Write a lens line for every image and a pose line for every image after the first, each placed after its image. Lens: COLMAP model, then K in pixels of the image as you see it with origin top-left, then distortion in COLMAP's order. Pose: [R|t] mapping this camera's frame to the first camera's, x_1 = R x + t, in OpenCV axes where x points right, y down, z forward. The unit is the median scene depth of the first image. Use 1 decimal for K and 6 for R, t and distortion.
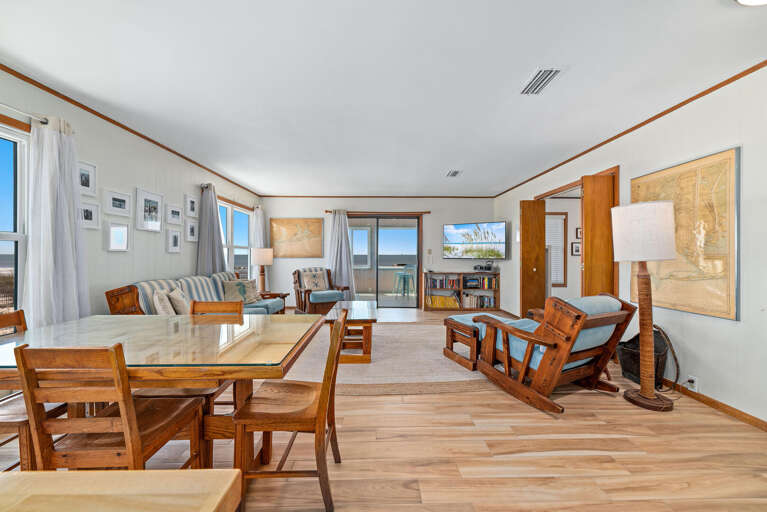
lens RADIAL K [[292.0, 0, 383.0], [0, 292.0, 257.4], [0, 0, 1]] dist [0.001418, 0.000284]
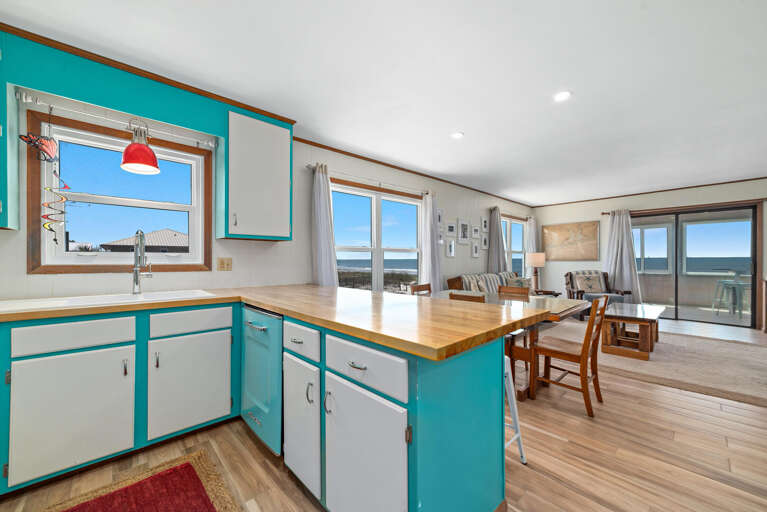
lens RADIAL K [[294.1, 0, 384.9], [0, 294.1, 260.3], [0, 0, 1]] dist [0.002827, 0.000500]
pose [[0.661434, -0.002571, -0.749999, 0.074911], [-0.000308, 0.999993, -0.003699, 0.003421], [0.750003, 0.002677, 0.661428, -0.240689]]
